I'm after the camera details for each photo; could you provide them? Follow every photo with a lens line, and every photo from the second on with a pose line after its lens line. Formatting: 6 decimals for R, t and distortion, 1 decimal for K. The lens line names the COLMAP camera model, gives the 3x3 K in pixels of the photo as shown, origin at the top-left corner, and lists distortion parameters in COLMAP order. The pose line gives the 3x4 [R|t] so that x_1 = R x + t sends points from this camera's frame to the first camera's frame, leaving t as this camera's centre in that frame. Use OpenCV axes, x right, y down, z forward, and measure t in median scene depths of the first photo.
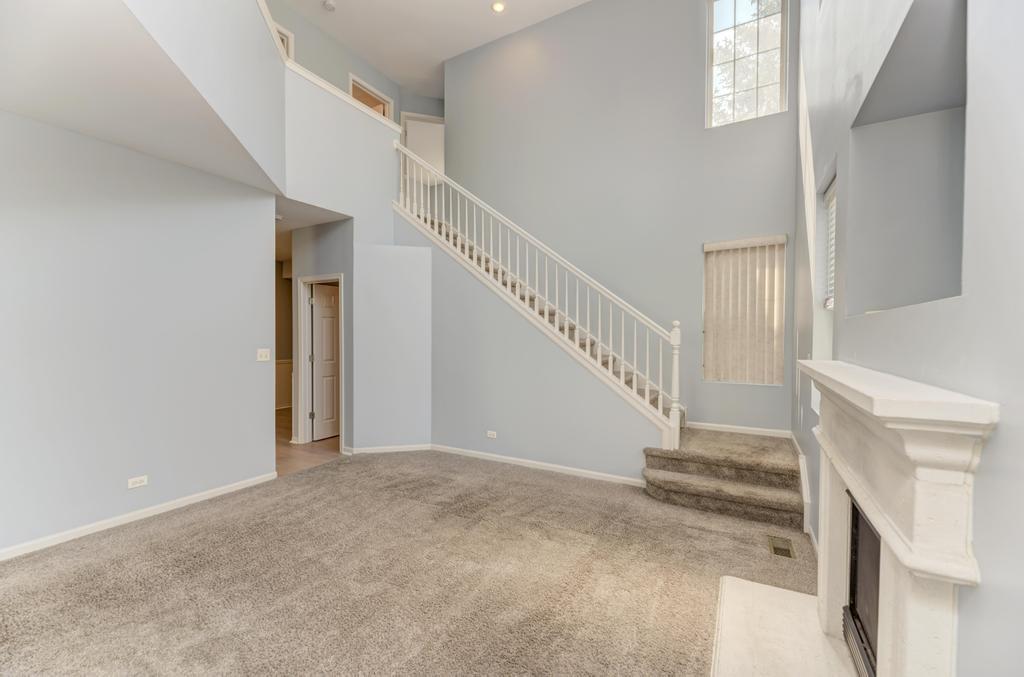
lens RADIAL K [[412.6, 0, 512.0], [0, 412.6, 338.5], [0, 0, 1]] dist [-0.001524, -0.000110]
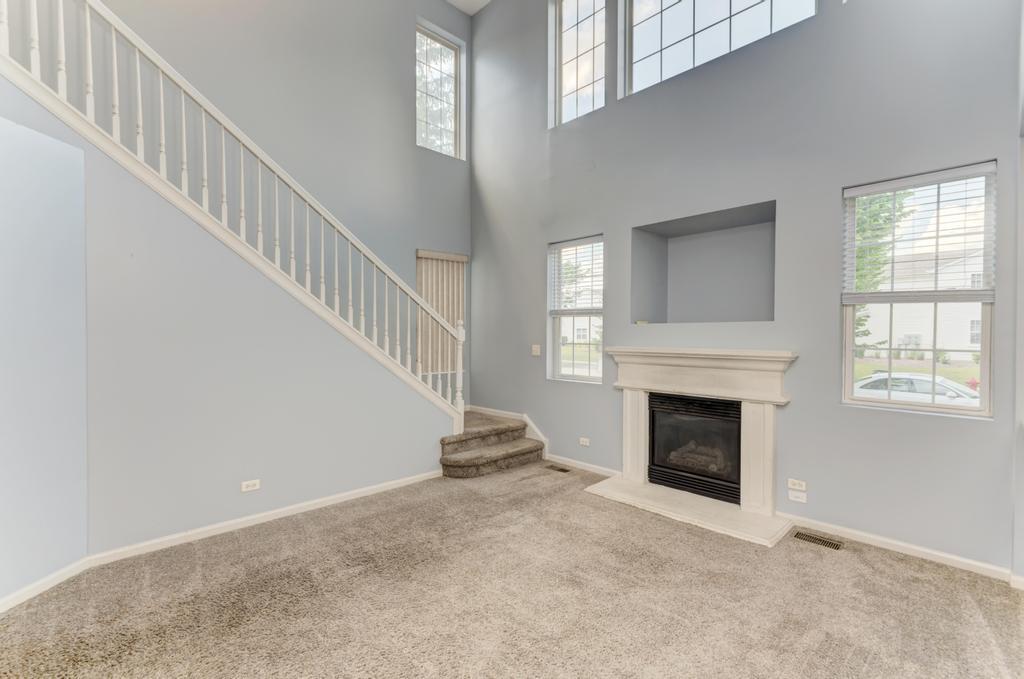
lens RADIAL K [[491.8, 0, 492.0], [0, 491.8, 340.4], [0, 0, 1]] dist [0.040417, -0.000074]
pose [[0.259865, -0.007016, 0.965619, -0.891801], [0.003534, 0.999974, 0.006314, 0.005568], [-0.965638, 0.001772, 0.259883, 0.559357]]
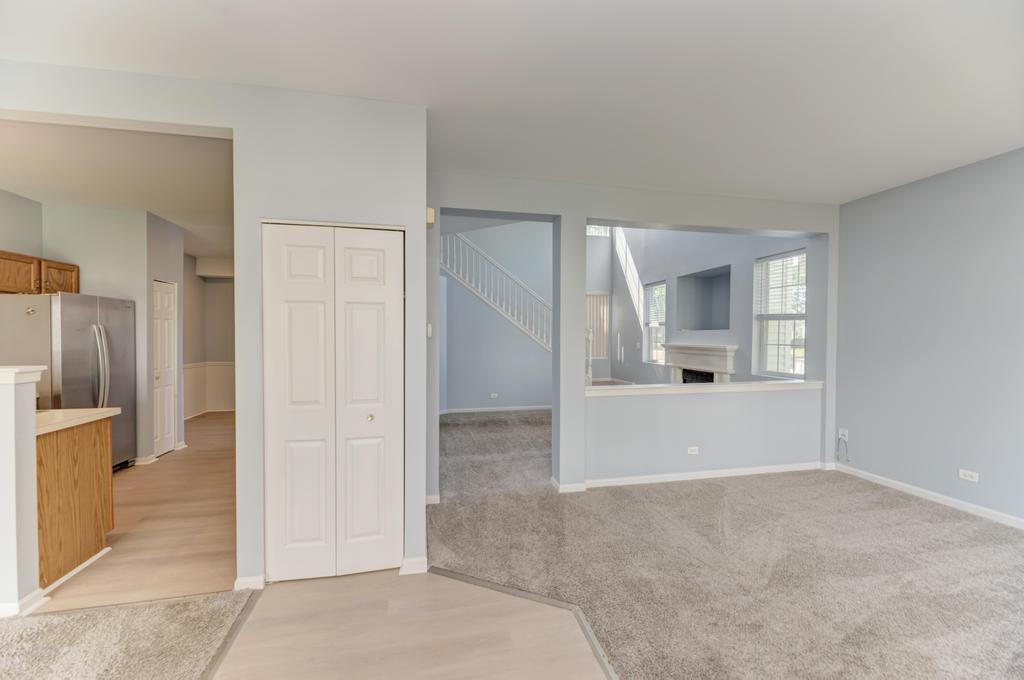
lens RADIAL K [[412.6, 0, 512.0], [0, 412.6, 340.0], [0, 0, 1]] dist [-0.001524, -0.000110]
pose [[0.734519, -0.004900, 0.678571, -1.430326], [0.004246, 0.999988, 0.002625, 0.007002], [-0.678575, 0.000953, 0.734530, -0.349936]]
